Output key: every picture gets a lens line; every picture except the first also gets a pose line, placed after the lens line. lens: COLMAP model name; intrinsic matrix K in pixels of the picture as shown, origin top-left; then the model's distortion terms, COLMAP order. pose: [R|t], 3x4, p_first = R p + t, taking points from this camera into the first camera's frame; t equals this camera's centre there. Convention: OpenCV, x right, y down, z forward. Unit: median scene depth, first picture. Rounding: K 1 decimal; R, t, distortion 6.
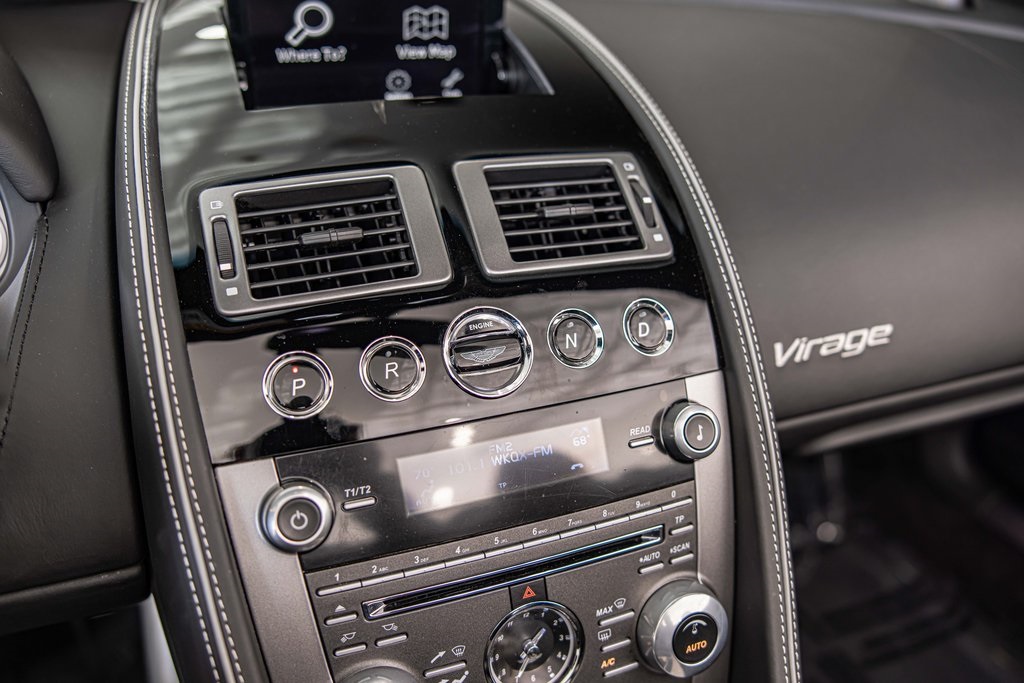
lens RADIAL K [[813.6, 0, 509.4], [0, 813.6, 336.7], [0, 0, 1]] dist [-0.037895, 0.027974]
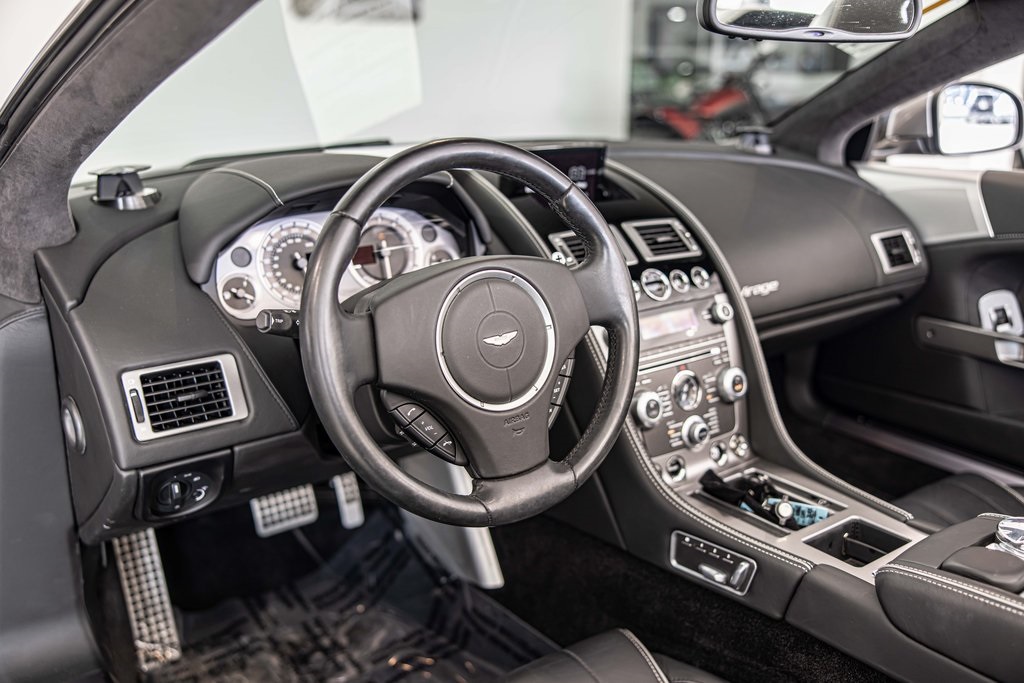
lens RADIAL K [[903.6, 0, 513.9], [0, 903.6, 342.2], [0, 0, 1]] dist [0.002816, -0.000503]
pose [[0.967252, -0.088261, 0.237977, -1.167065], [0.127085, 0.980010, -0.153069, 0.581482], [-0.219710, 0.178299, 0.959133, -1.716721]]
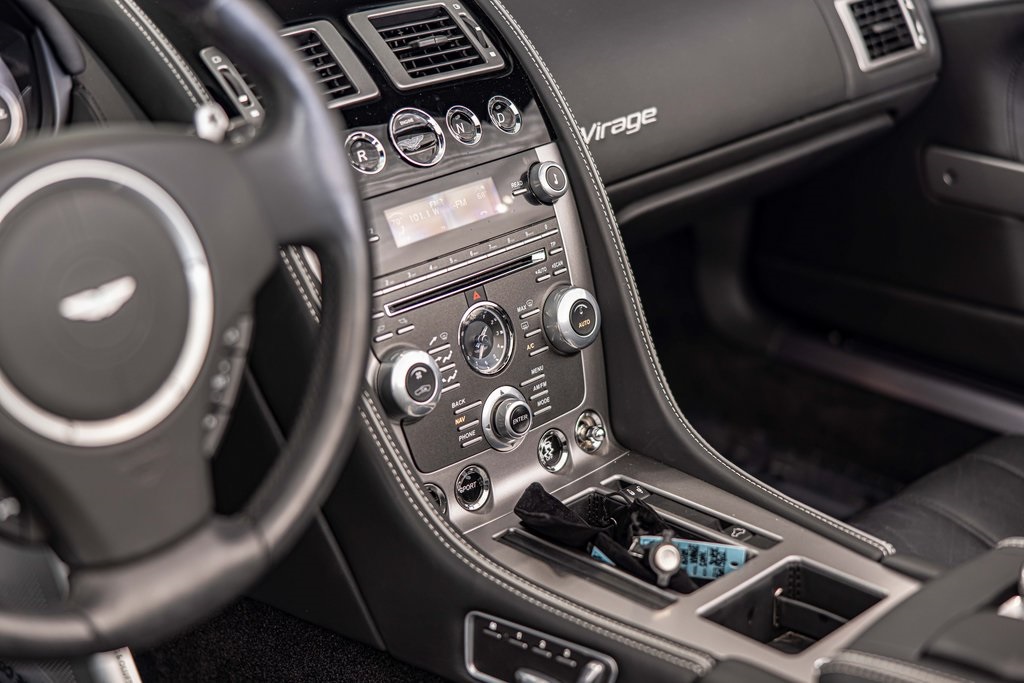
lens RADIAL K [[1845.8, 0, 506.3], [0, 1845.8, 343.3], [0, 0, 1]] dist [0.011157, 0.000000]
pose [[0.910024, -0.174529, 0.376027, -1.091697], [0.197543, 0.980019, -0.023209, 0.448644], [-0.364463, 0.095403, 0.926318, -1.910024]]
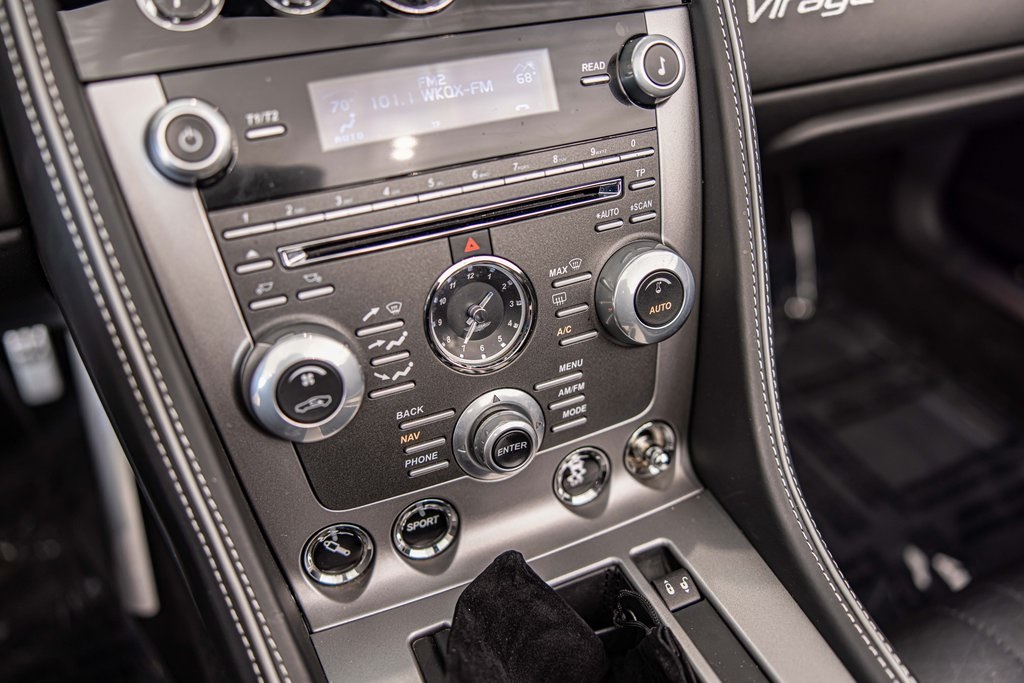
lens RADIAL K [[813.6, 0, 510.6], [0, 813.6, 334.5], [0, 0, 1]] dist [-0.037895, 0.027974]
pose [[0.998462, -0.042602, 0.035486, 0.028422], [0.036026, 0.984983, 0.168848, 0.242680], [-0.042146, -0.167310, 0.985003, 0.099452]]
